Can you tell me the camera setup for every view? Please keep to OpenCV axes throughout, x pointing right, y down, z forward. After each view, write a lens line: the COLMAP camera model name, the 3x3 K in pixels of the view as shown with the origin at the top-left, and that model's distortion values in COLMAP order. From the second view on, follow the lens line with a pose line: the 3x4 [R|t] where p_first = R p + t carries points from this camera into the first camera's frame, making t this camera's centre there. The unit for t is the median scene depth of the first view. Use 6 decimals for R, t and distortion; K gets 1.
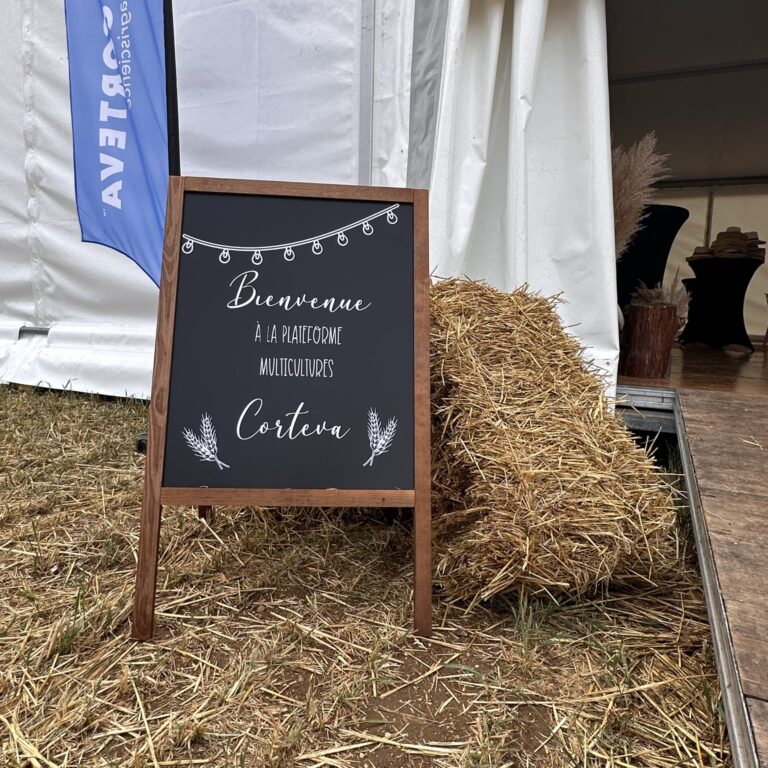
lens RADIAL K [[595.1, 0, 384.6], [0, 595.1, 382.4], [0, 0, 1]] dist [-0.002333, -0.002446]
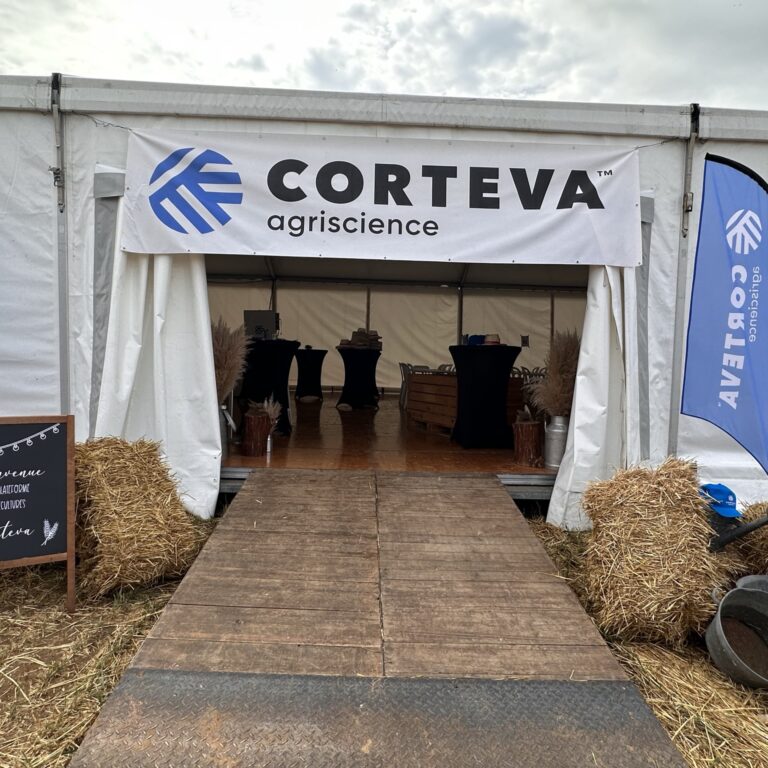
lens RADIAL K [[527.4, 0, 382.0], [0, 527.4, 387.8], [0, 0, 1]] dist [-0.010245, 0.003718]
pose [[0.902225, -0.031616, 0.430106, 0.267510], [0.054473, 0.997676, -0.040931, -0.280888], [-0.427812, 0.060358, 0.901850, -1.283963]]
